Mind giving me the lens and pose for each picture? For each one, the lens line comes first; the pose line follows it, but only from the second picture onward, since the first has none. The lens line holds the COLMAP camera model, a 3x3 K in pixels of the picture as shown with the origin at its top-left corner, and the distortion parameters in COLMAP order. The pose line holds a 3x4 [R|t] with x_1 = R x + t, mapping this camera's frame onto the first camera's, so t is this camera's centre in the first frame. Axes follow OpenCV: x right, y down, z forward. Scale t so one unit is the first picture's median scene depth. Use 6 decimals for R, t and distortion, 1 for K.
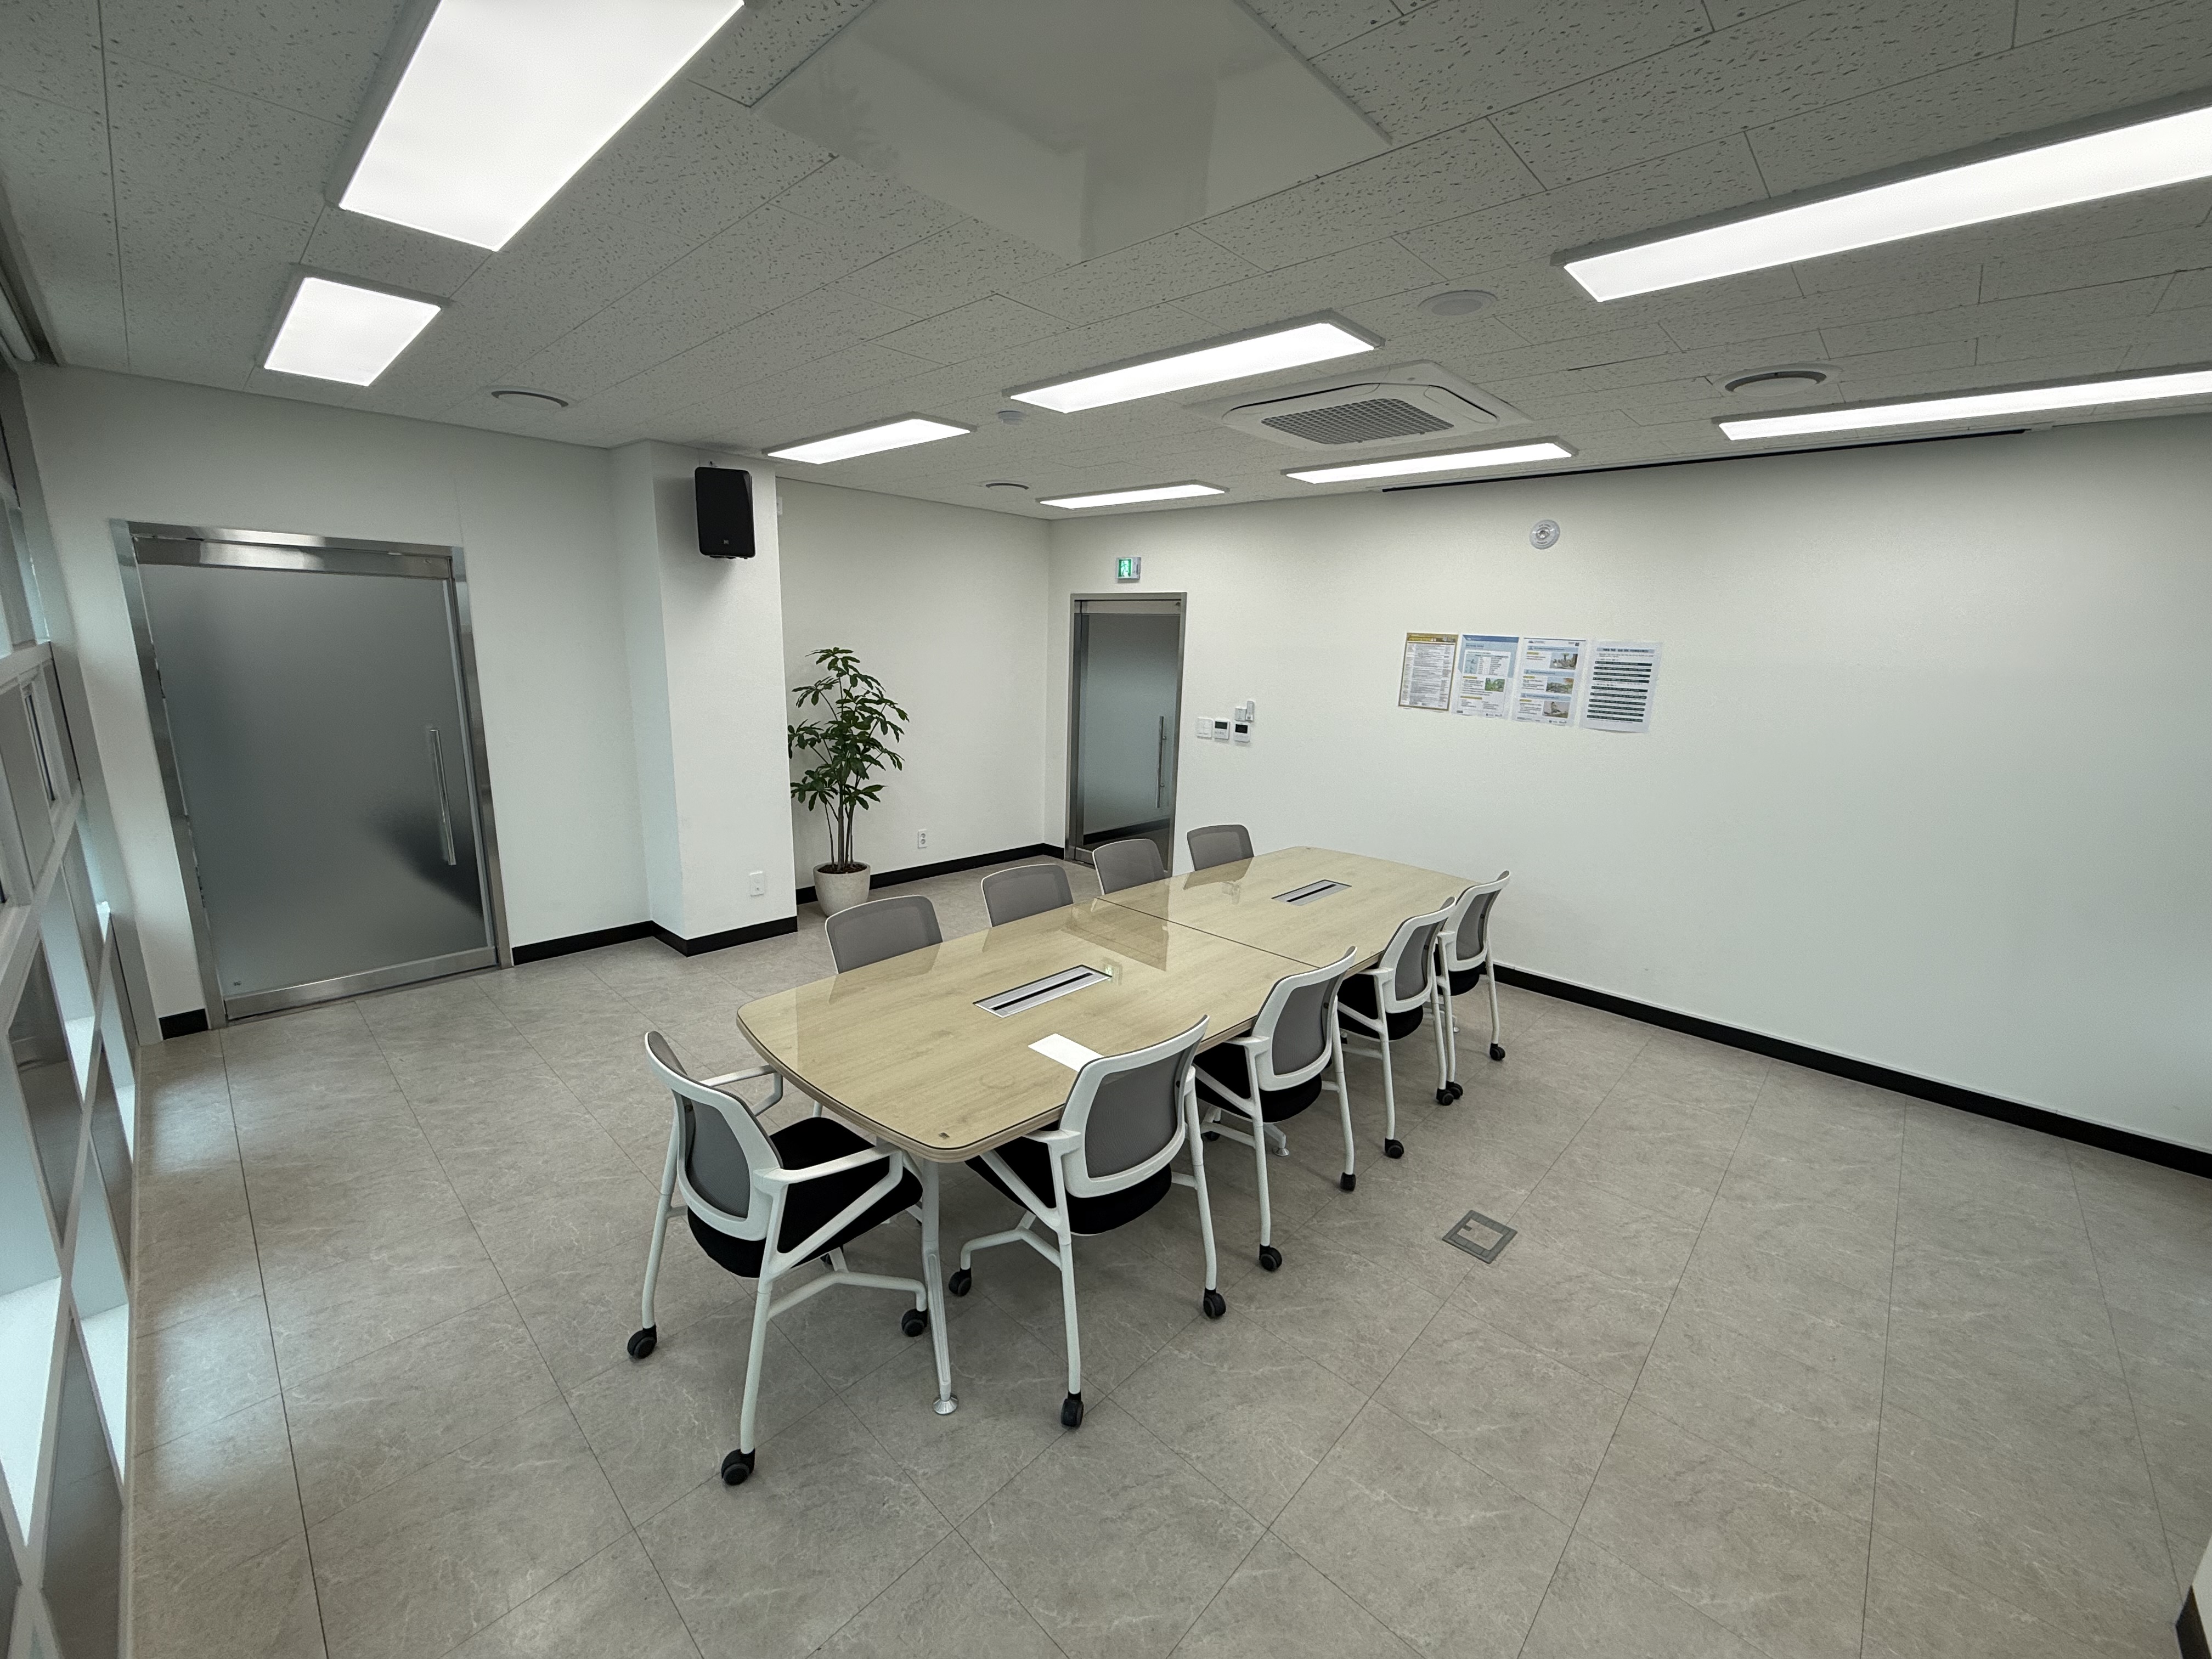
lens RADIAL K [[882.8, 0, 1099.2], [0, 882.8, 823.5], [0, 0, 1]] dist [-0.000979, 0.000244]
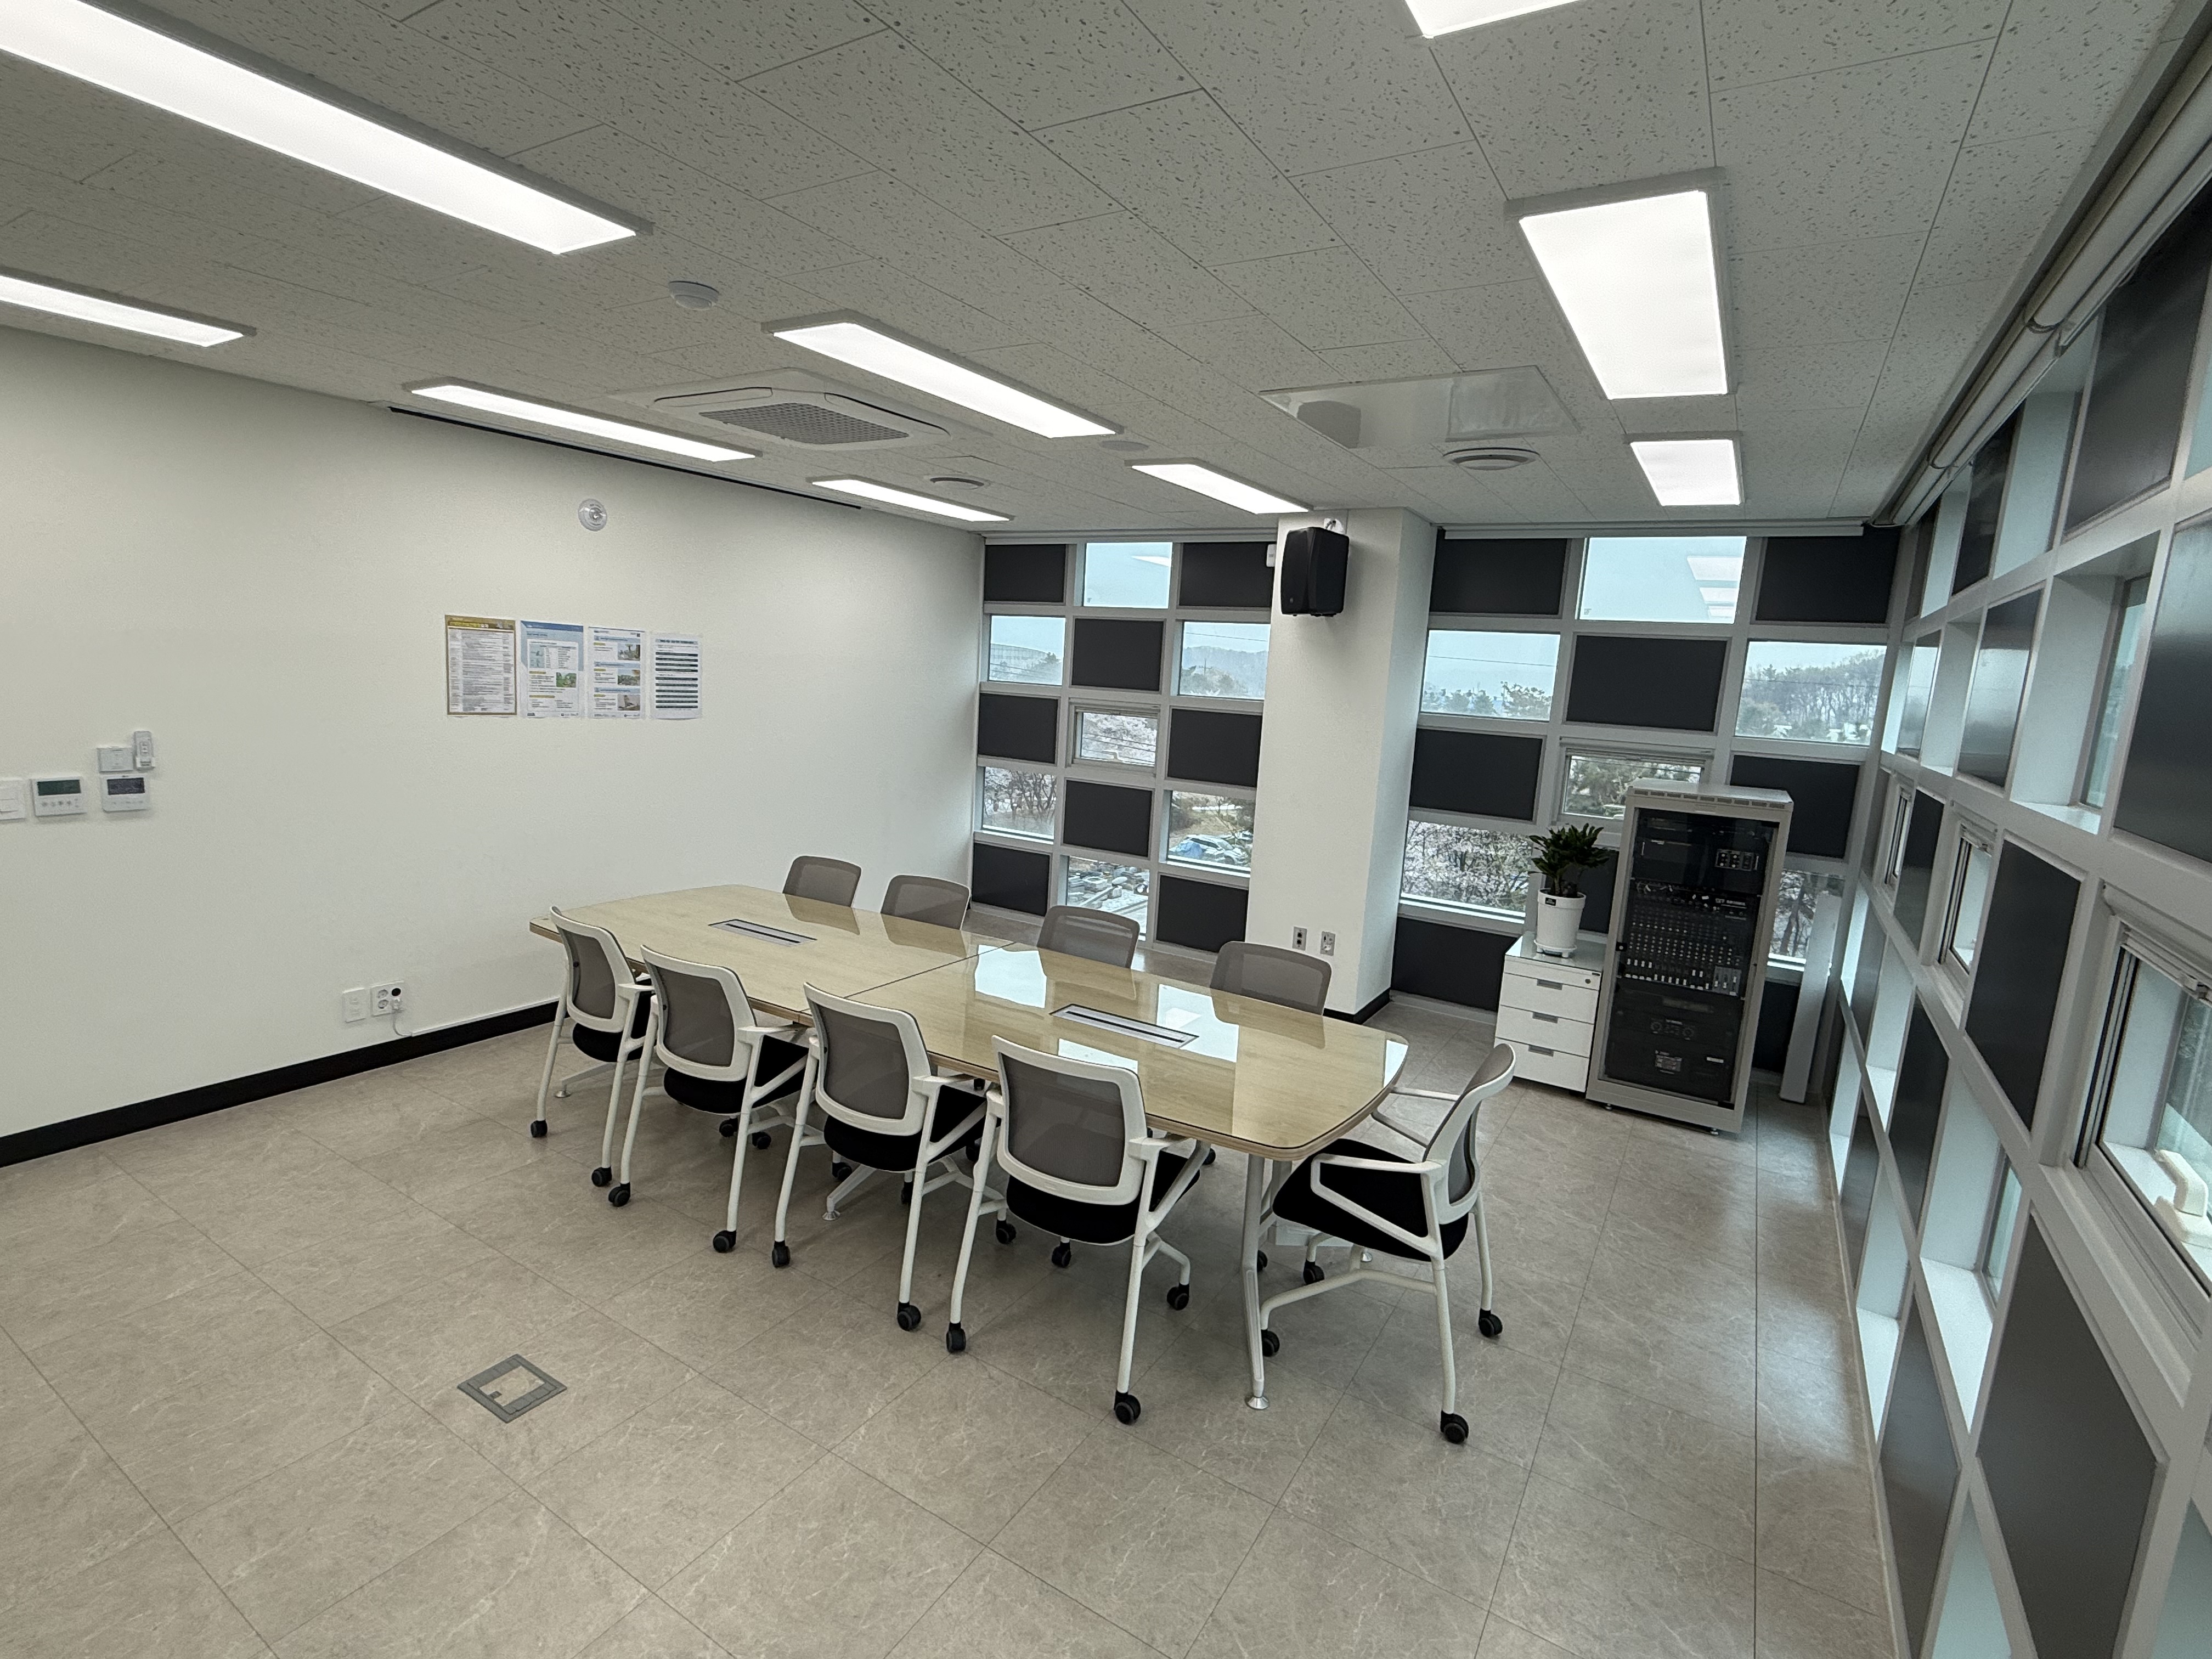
lens RADIAL K [[1045.5, 0, 1102.9], [0, 1045.5, 829.1], [0, 0, 1]] dist [-0.002267, 0.000152]
pose [[-0.198234, -0.198464, 0.959852, -0.679976], [0.141096, 0.963308, 0.228319, -0.178450], [-0.969946, 0.180692, -0.162958, 0.691792]]
